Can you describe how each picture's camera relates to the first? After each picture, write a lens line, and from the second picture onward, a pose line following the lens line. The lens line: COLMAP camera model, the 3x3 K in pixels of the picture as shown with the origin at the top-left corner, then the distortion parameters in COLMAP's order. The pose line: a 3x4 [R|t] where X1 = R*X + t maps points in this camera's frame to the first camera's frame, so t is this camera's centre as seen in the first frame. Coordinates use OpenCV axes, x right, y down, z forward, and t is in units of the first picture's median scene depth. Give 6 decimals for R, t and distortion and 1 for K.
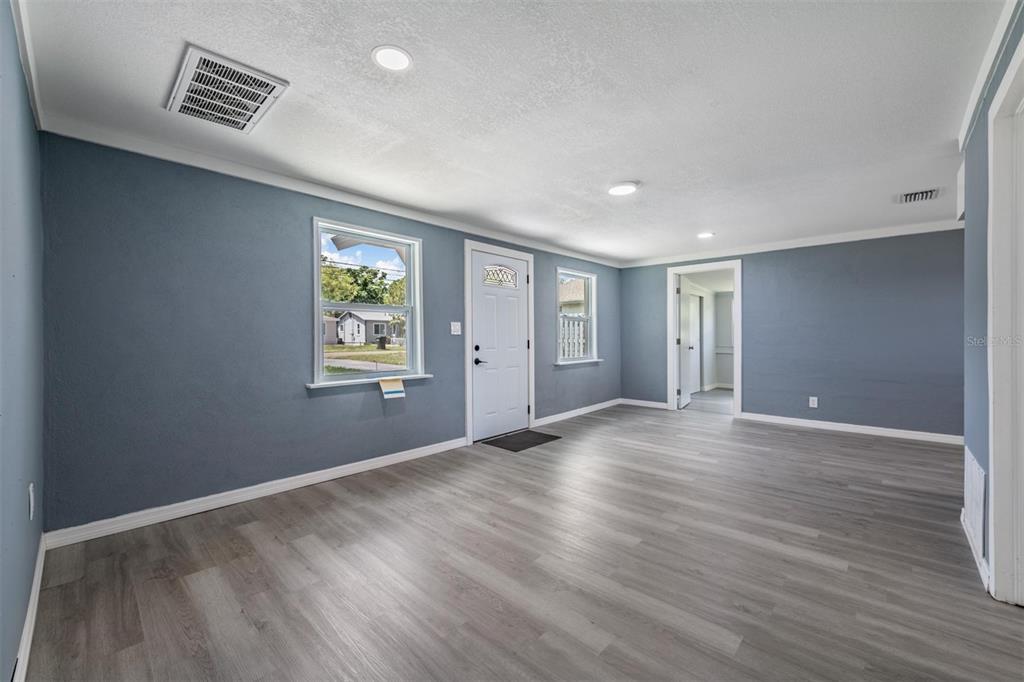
lens RADIAL K [[404.8, 0, 503.6], [0, 404.8, 340.8], [0, 0, 1]] dist [-0.014244, -0.000885]
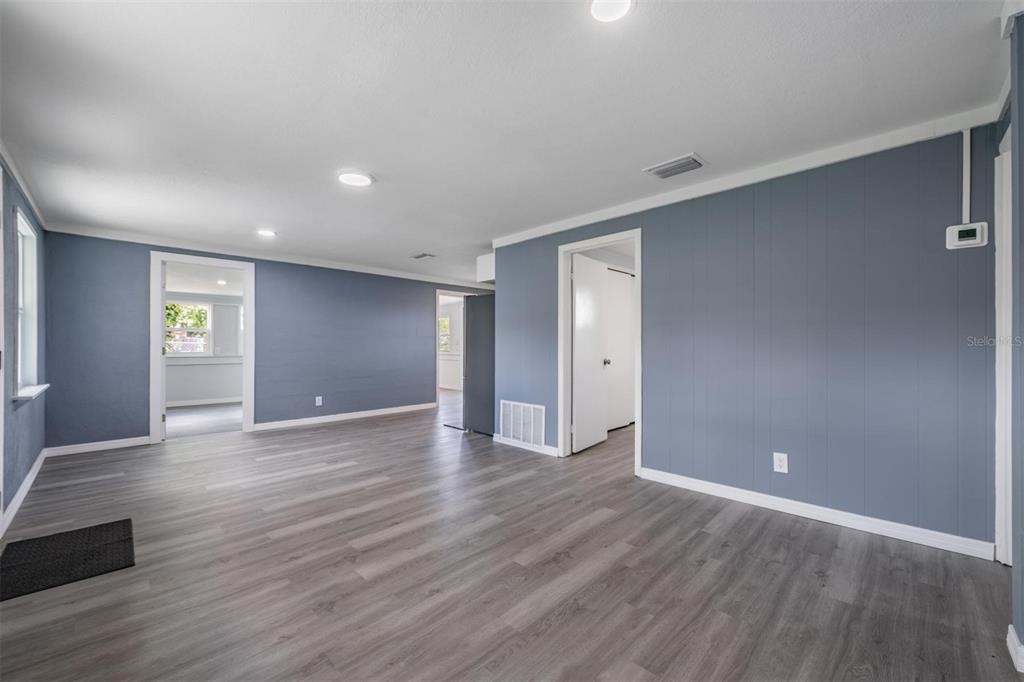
lens RADIAL K [[404.8, 0, 519.6], [0, 404.8, 334.9], [0, 0, 1]] dist [-0.014244, -0.000885]
pose [[0.020800, 0.025627, 0.999455, -0.590946], [0.012616, 0.999585, -0.025893, 0.000823], [-0.999704, 0.013148, 0.020468, 0.622463]]
